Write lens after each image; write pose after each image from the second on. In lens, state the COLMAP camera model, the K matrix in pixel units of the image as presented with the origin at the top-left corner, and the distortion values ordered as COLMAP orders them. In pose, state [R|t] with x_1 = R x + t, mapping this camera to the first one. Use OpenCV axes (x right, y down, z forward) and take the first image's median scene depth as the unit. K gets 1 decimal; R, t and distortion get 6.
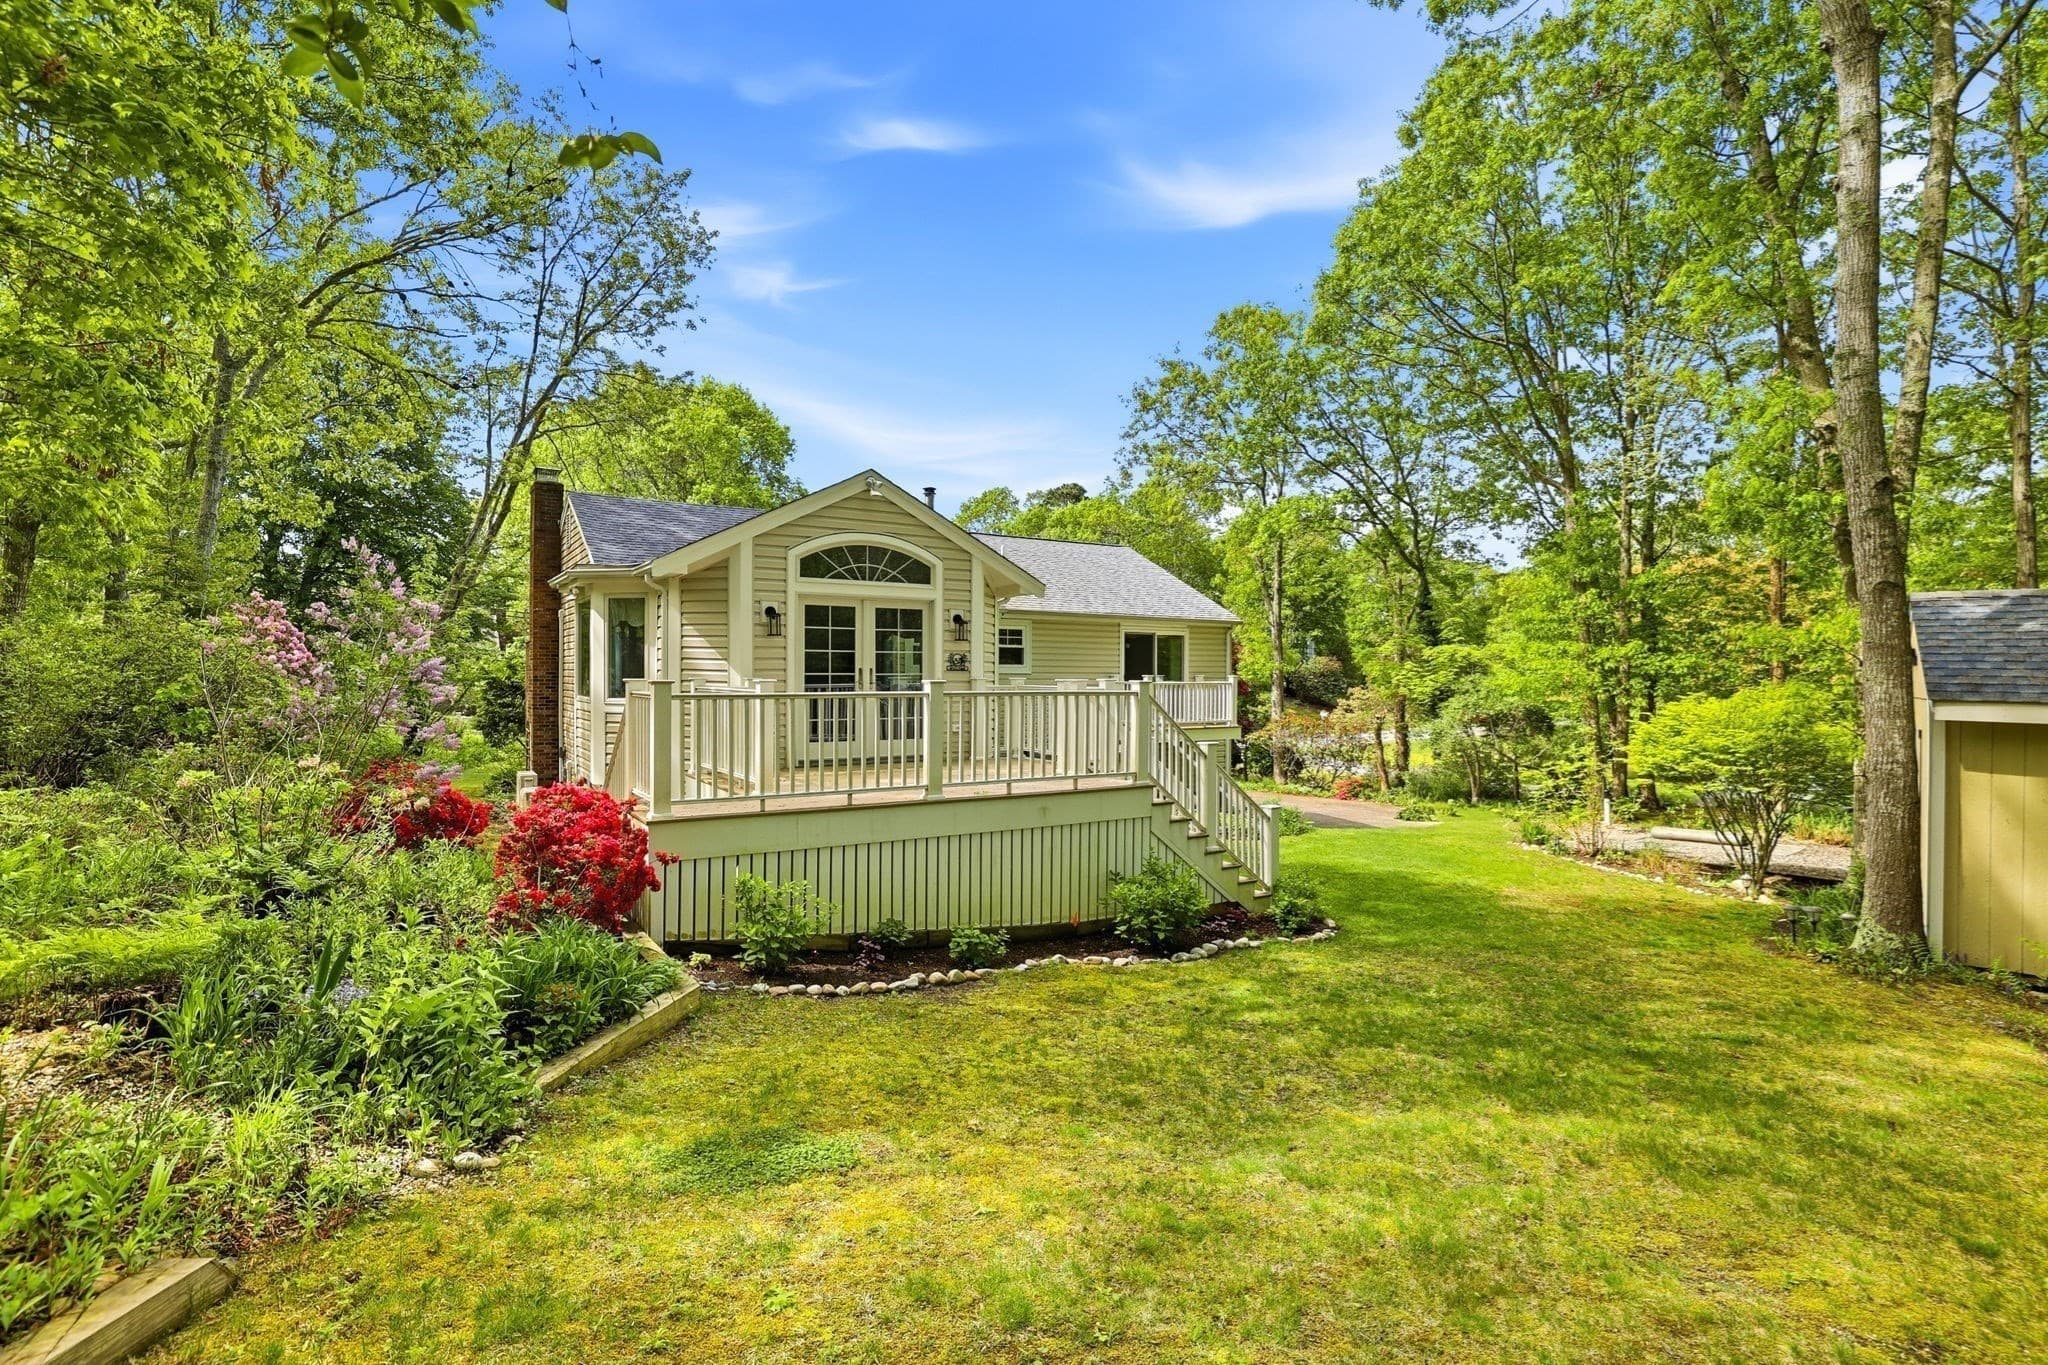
lens RADIAL K [[993.5, 0, 1024.0], [0, 993.5, 682.5], [0, 0, 1]] dist [-0.043225, 0.020709]
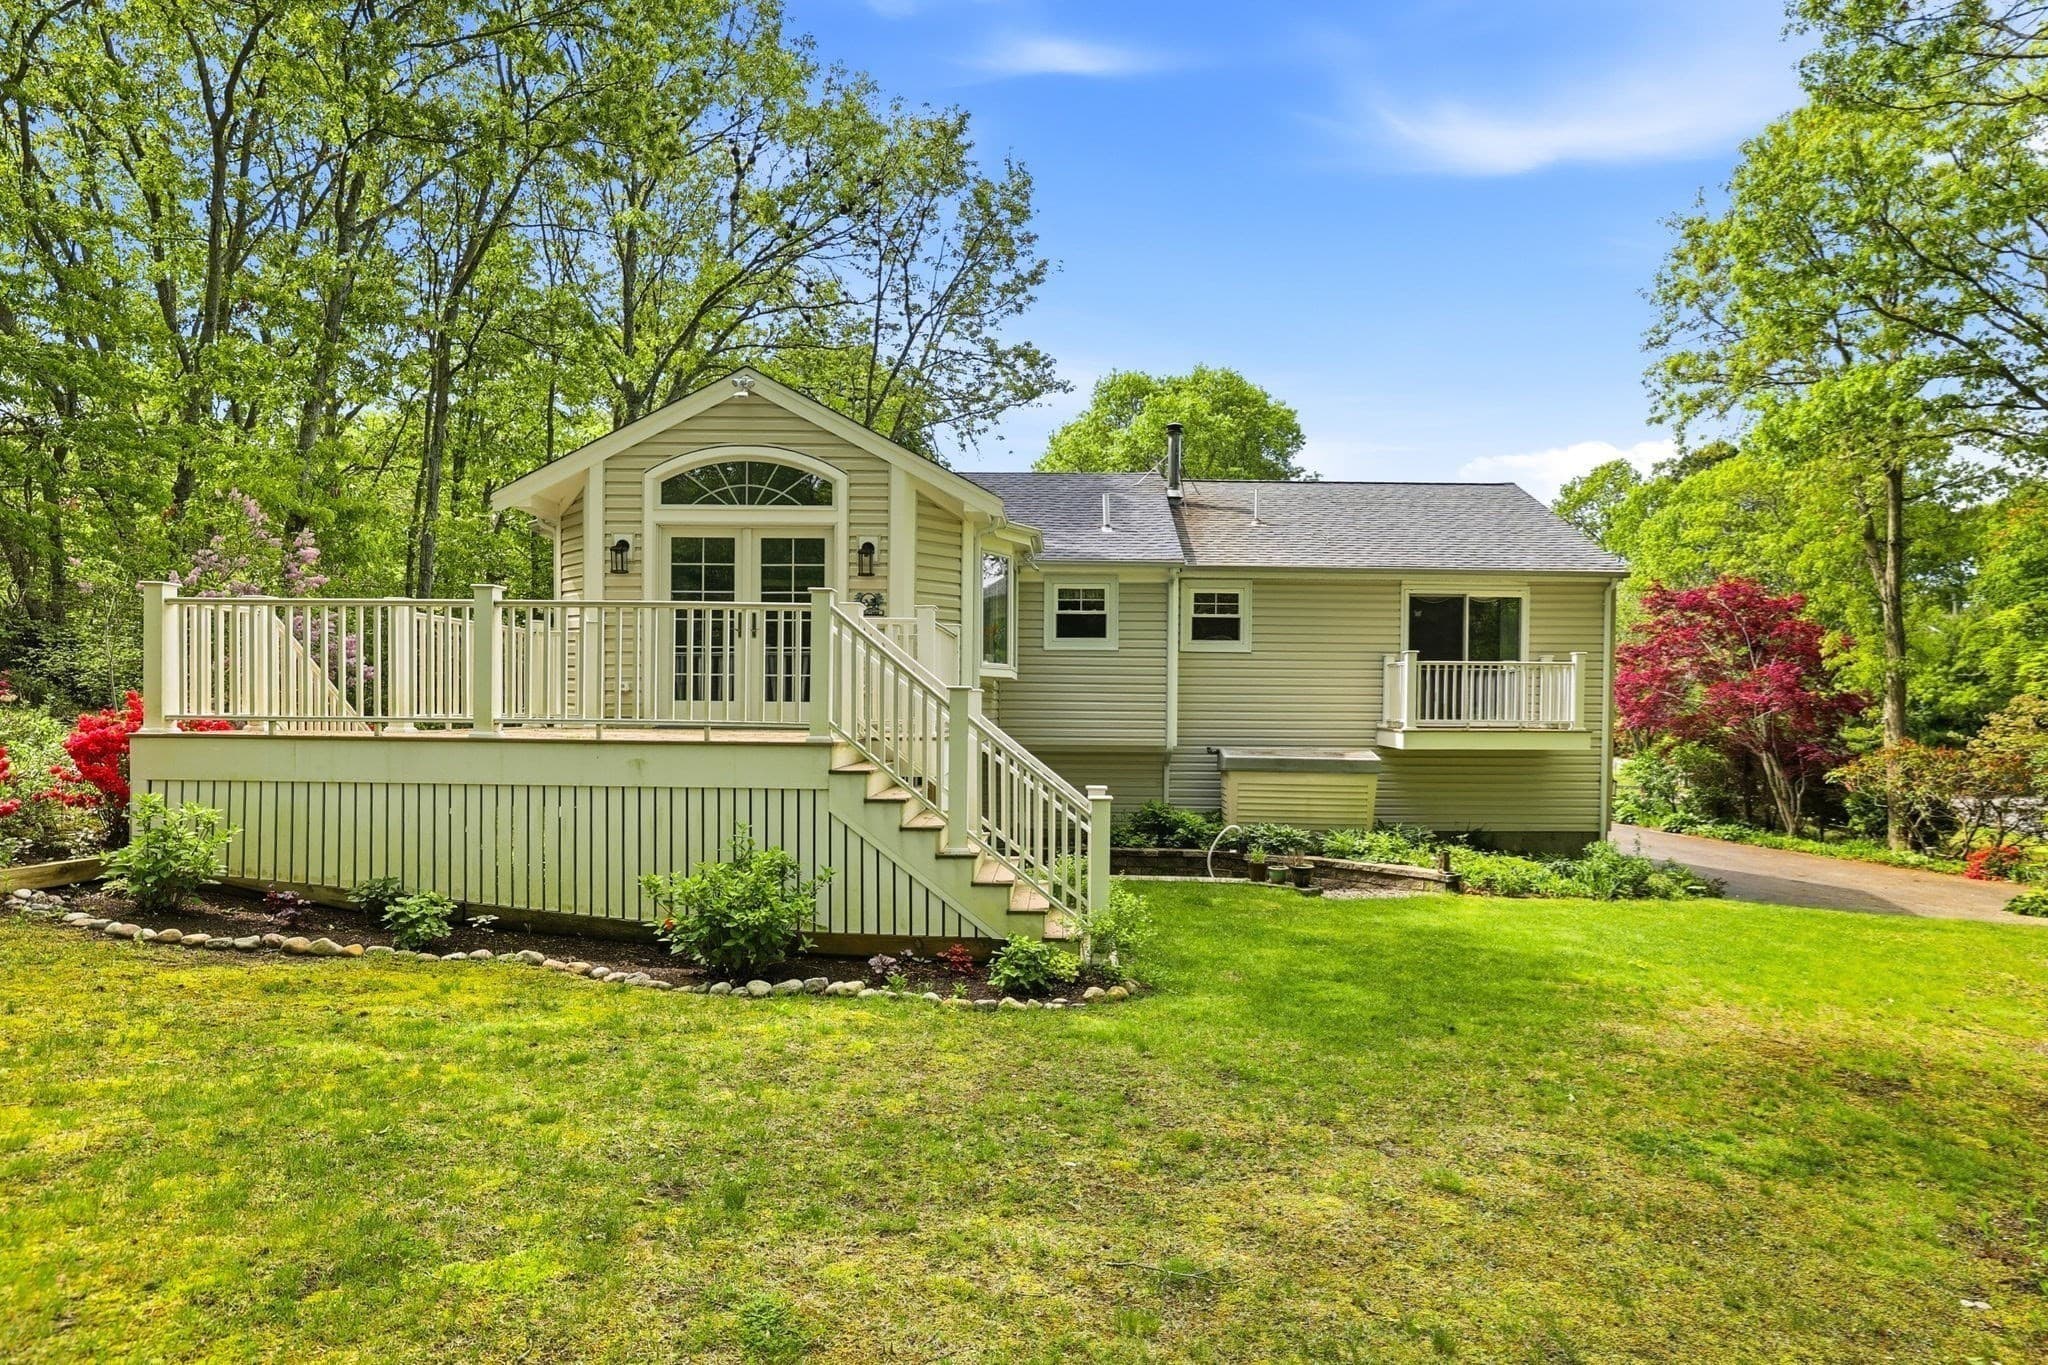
lens RADIAL K [[1101.9, 0, 1075.0], [0, 1101.9, 715.8], [0, 0, 1]] dist [-0.016922, 0.032303]
pose [[0.845038, 0.007395, -0.534655, 0.543343], [-0.011046, 0.999932, -0.003628, 0.069829], [0.534592, 0.008971, 0.845063, 0.369229]]
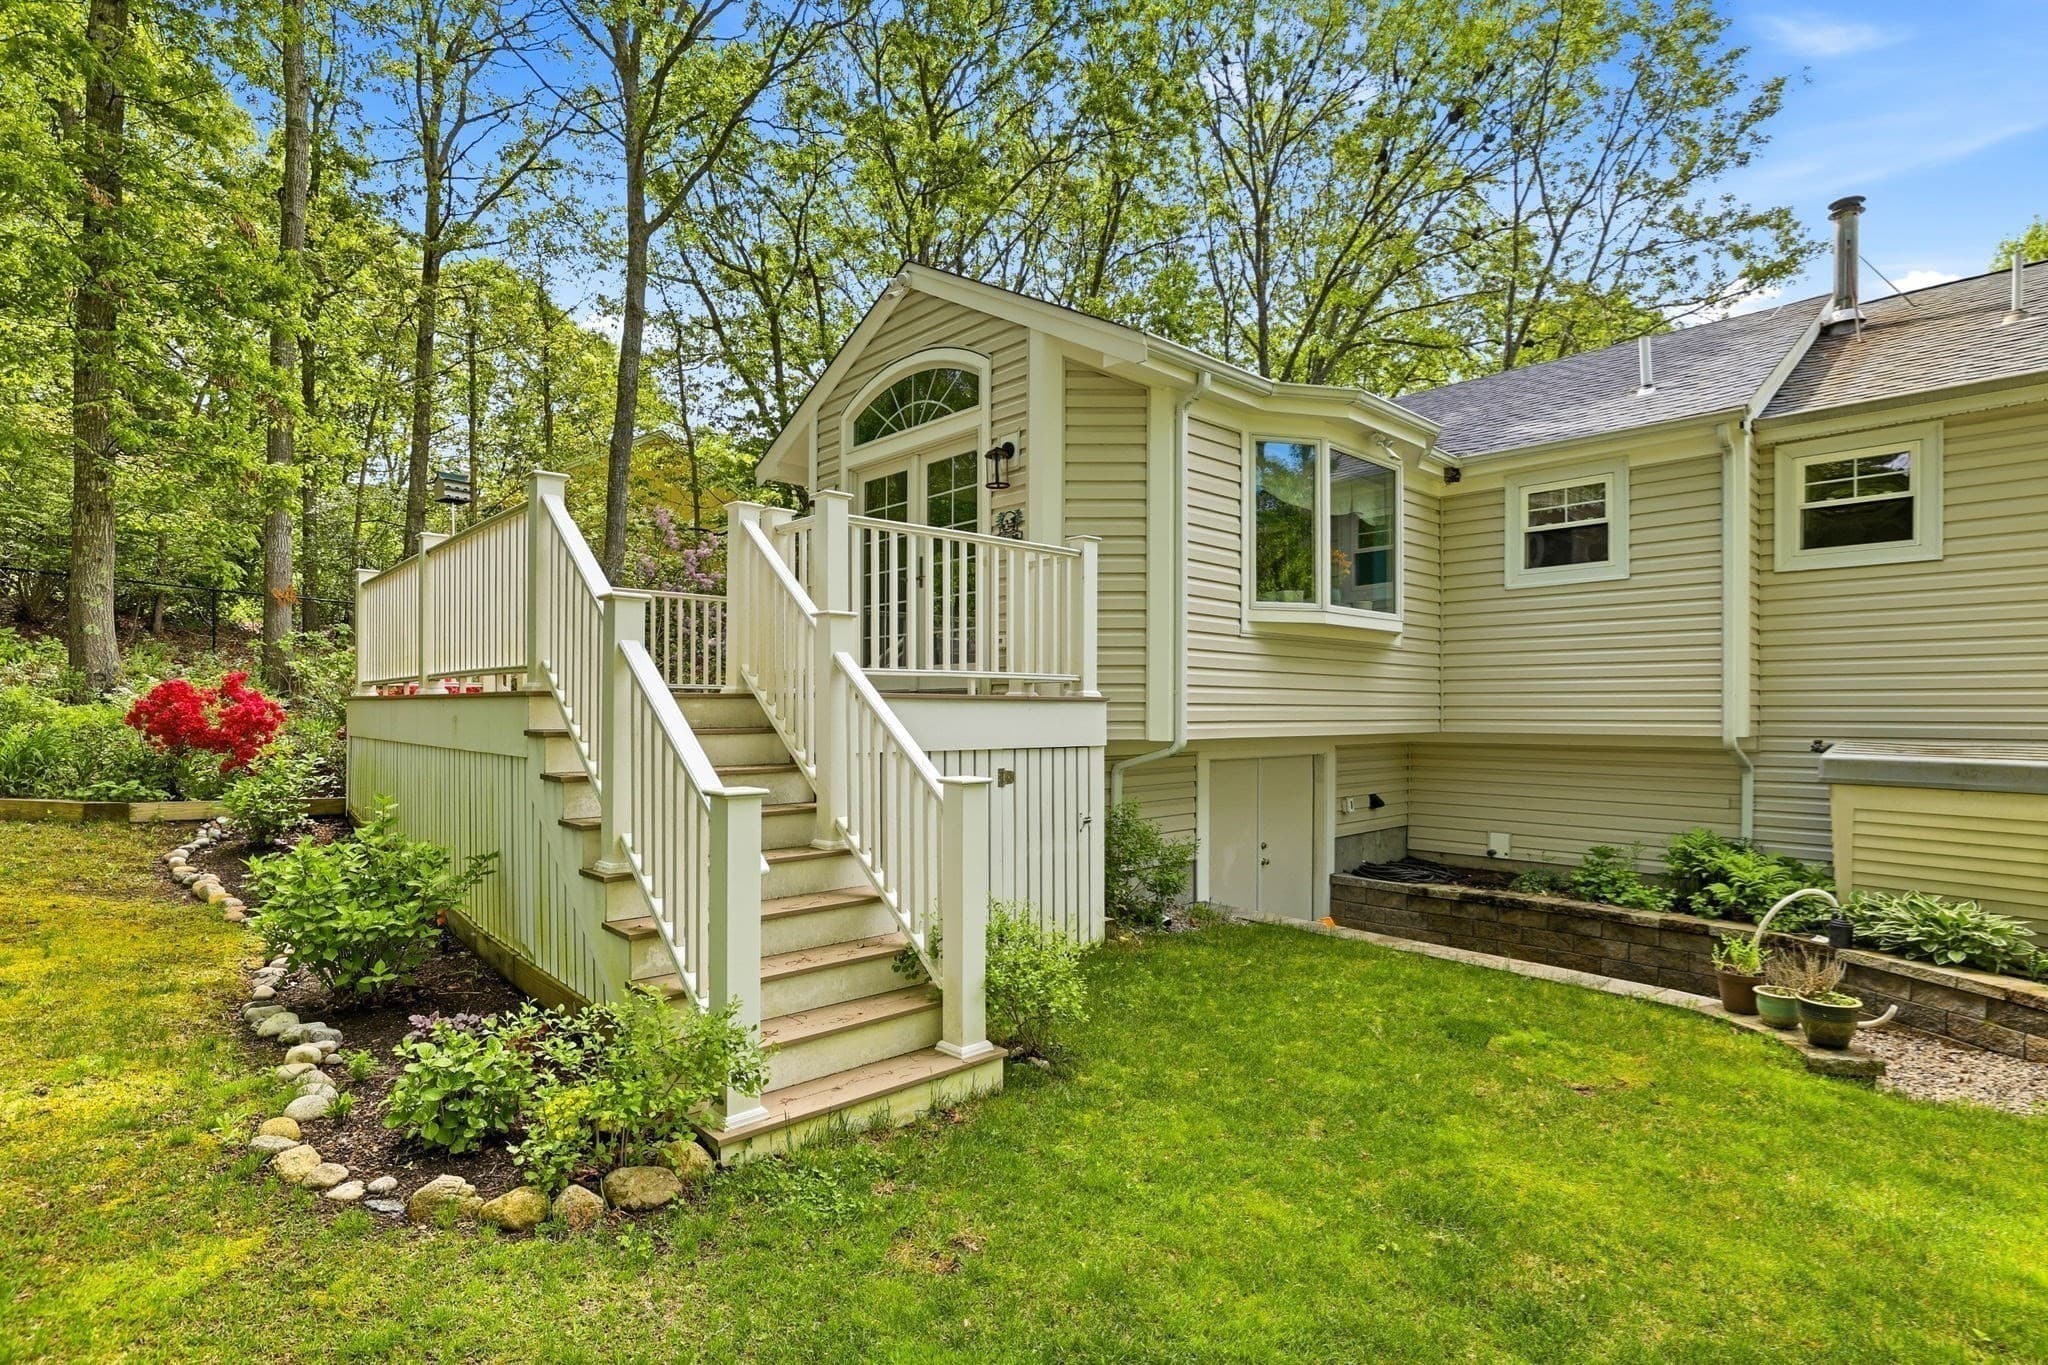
lens RADIAL K [[1016.2, 0, 1012.9], [0, 1016.2, 709.6], [0, 0, 1]] dist [-0.041809, 0.022420]
pose [[0.180950, -0.004576, -0.983482, 0.519010], [-0.012239, 0.999901, -0.006904, 0.091352], [0.983416, 0.013286, 0.180876, 0.920068]]
